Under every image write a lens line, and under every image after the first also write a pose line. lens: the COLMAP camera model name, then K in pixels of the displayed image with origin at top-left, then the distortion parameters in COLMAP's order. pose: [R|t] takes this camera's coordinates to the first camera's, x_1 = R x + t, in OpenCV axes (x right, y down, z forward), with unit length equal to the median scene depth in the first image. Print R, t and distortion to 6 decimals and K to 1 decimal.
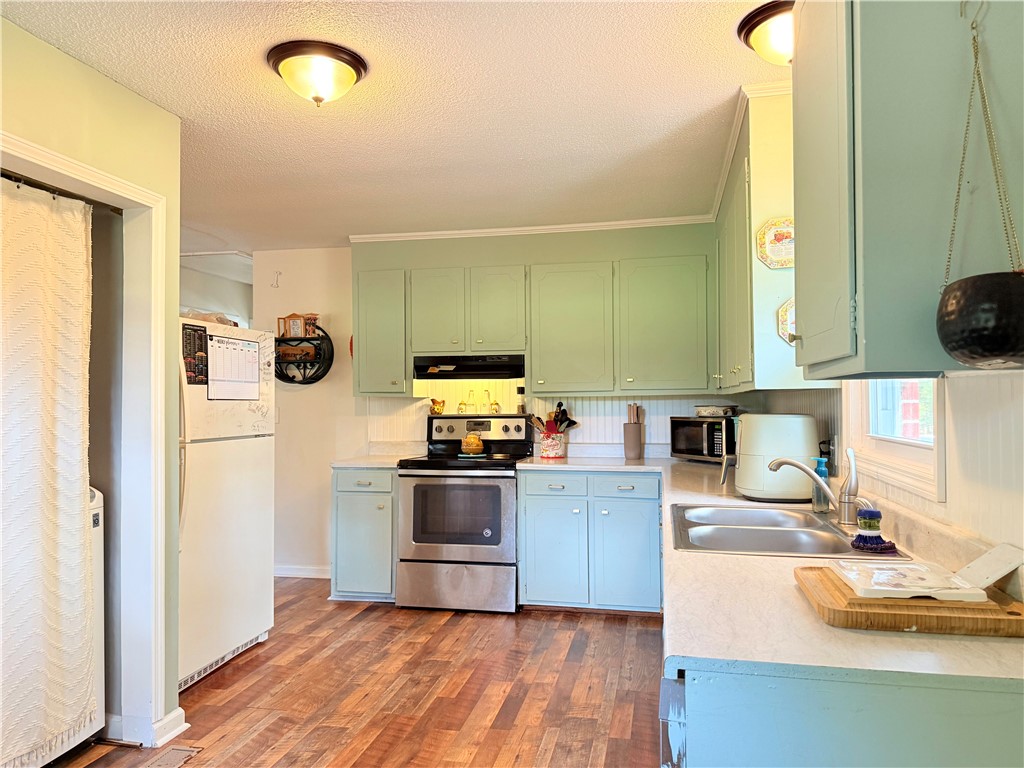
lens RADIAL K [[720.3, 0, 506.2], [0, 720.3, 376.1], [0, 0, 1]] dist [0.039108, -0.049116]
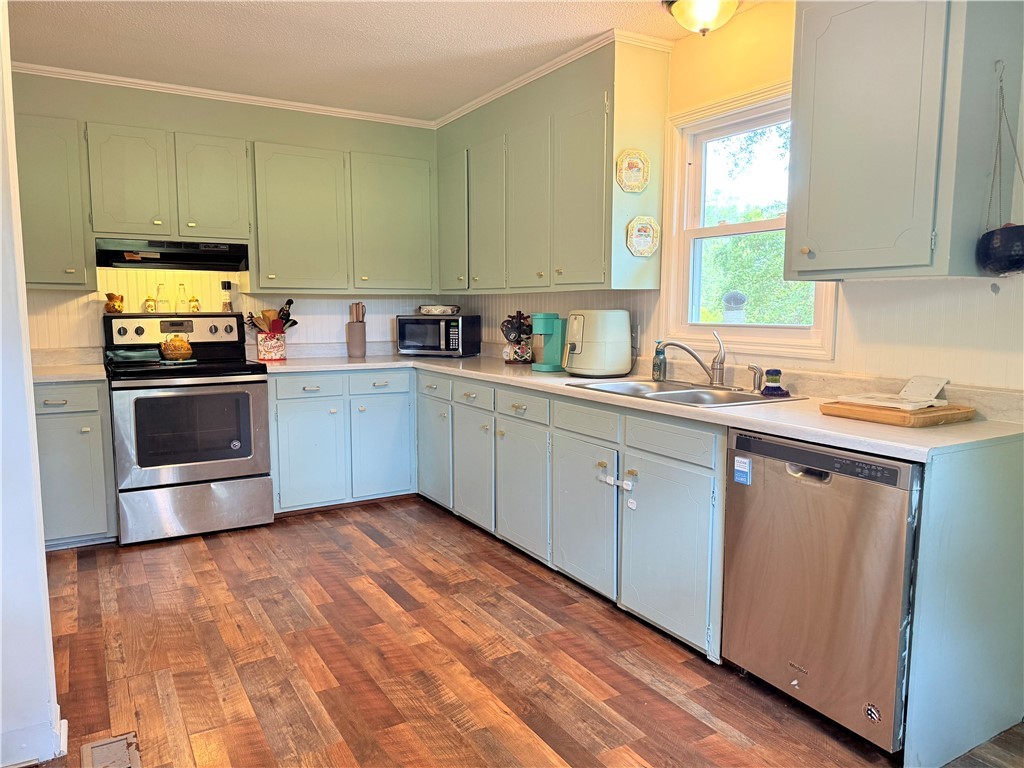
lens RADIAL K [[720.3, 0, 513.8], [0, 720.3, 386.4], [0, 0, 1]] dist [0.039108, -0.049116]
pose [[0.726137, -0.067188, 0.684259, -0.402374], [-0.032028, 0.990828, 0.131277, 0.016839], [-0.686803, -0.117241, 0.717325, 0.127145]]
